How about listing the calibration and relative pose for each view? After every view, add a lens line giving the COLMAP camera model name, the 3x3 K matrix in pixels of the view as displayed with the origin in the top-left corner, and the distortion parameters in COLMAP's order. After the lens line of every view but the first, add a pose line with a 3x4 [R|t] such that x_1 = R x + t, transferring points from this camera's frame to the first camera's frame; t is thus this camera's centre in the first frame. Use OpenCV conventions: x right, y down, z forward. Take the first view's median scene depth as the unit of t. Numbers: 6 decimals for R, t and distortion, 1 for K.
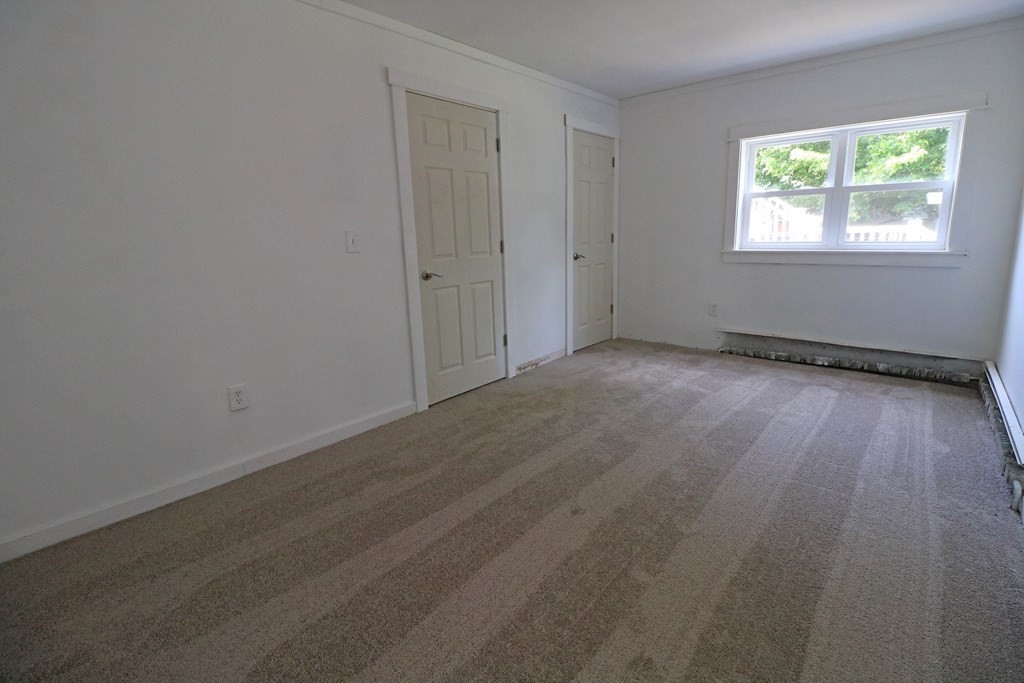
lens RADIAL K [[474.1, 0, 514.0], [0, 474.1, 334.7], [0, 0, 1]] dist [-0.004872, -0.009106]
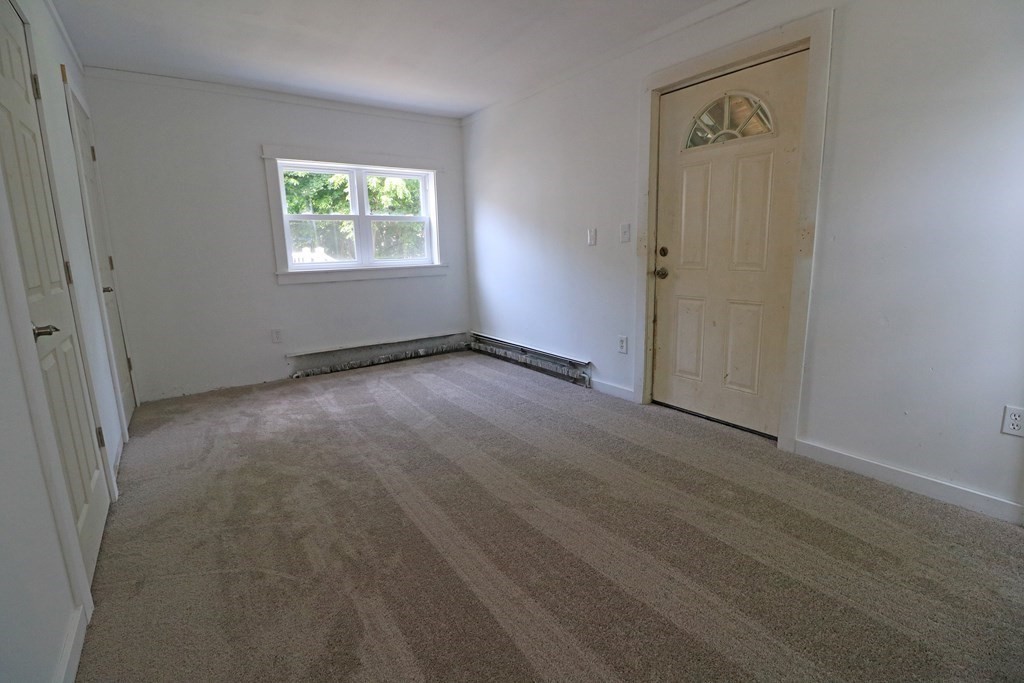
lens RADIAL K [[474.1, 0, 518.9], [0, 474.1, 336.2], [0, 0, 1]] dist [-0.004872, -0.009106]
pose [[0.224099, -0.158738, 0.961552, -0.461282], [0.224385, 0.968542, 0.107597, -0.058402], [-0.948383, 0.191645, 0.252668, 0.399064]]
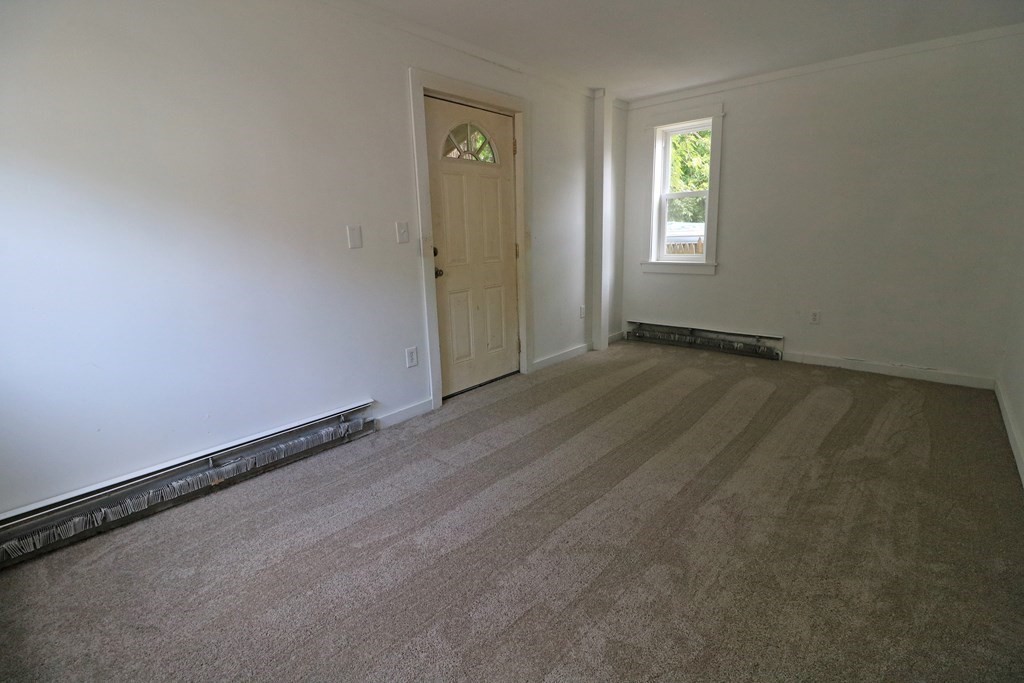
lens RADIAL K [[474.1, 0, 514.9], [0, 474.1, 337.0], [0, 0, 1]] dist [-0.004872, -0.009106]
pose [[-0.998209, 0.059815, 0.000903, 0.338882], [0.054805, 0.908349, 0.414607, -0.276354], [0.023979, 0.413914, -0.910000, 1.239388]]
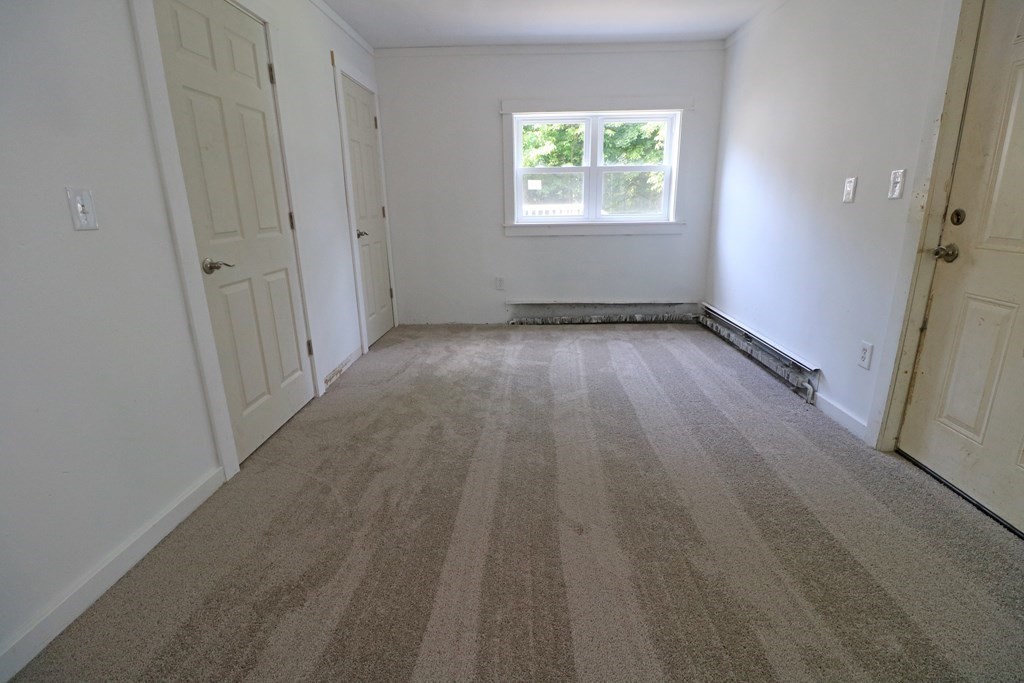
lens RADIAL K [[474.1, 0, 517.6], [0, 474.1, 337.1], [0, 0, 1]] dist [-0.004872, -0.009106]
pose [[0.771736, -0.155854, 0.616549, -0.243064], [0.128007, 0.987731, 0.089457, -0.032541], [-0.622926, 0.009886, 0.782218, 0.234181]]
